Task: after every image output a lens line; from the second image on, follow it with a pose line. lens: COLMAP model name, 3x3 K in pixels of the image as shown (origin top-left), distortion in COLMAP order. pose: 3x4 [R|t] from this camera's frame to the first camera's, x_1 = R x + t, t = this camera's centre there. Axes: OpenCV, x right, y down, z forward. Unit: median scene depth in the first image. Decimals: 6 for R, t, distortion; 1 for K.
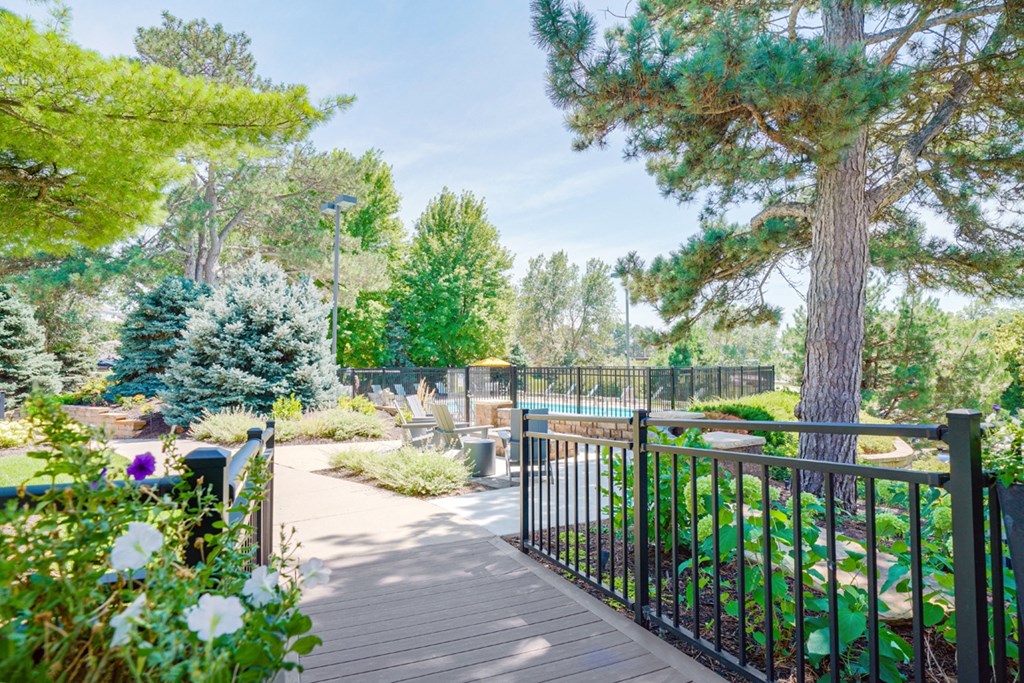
lens RADIAL K [[552.4, 0, 511.6], [0, 552.4, 343.4], [0, 0, 1]] dist [-0.002950, -0.000674]
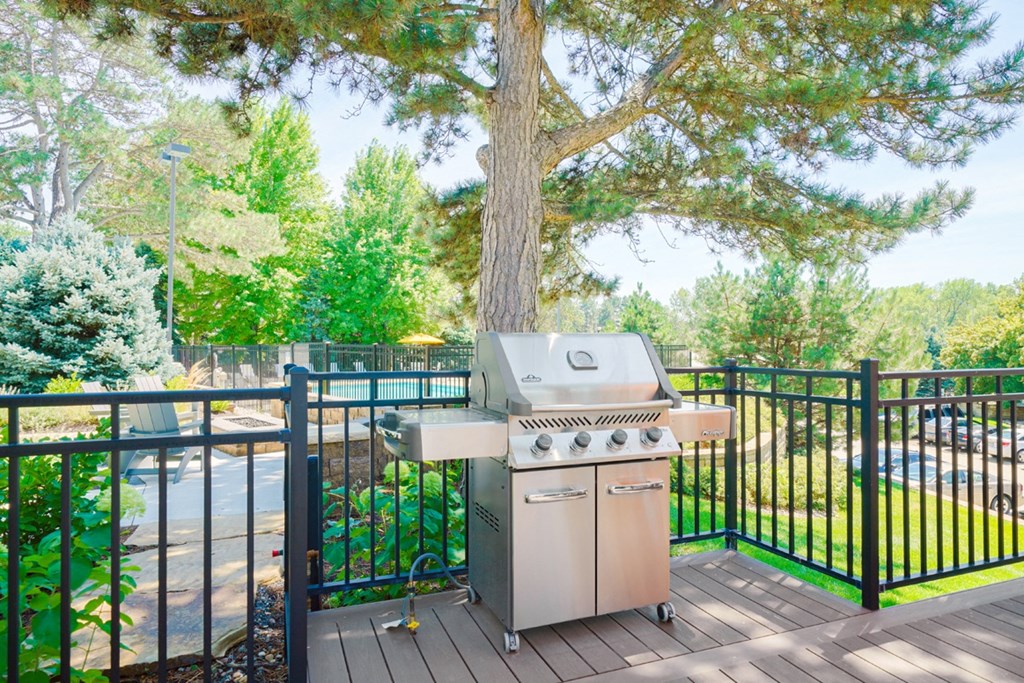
lens RADIAL K [[617.1, 0, 513.5], [0, 617.1, 339.7], [0, 0, 1]] dist [0.017251, -0.006603]
pose [[0.999646, 0.006637, -0.025778, 0.284711], [-0.005754, 0.999400, 0.034159, 0.000887], [0.025989, -0.033998, 0.999084, 0.040078]]
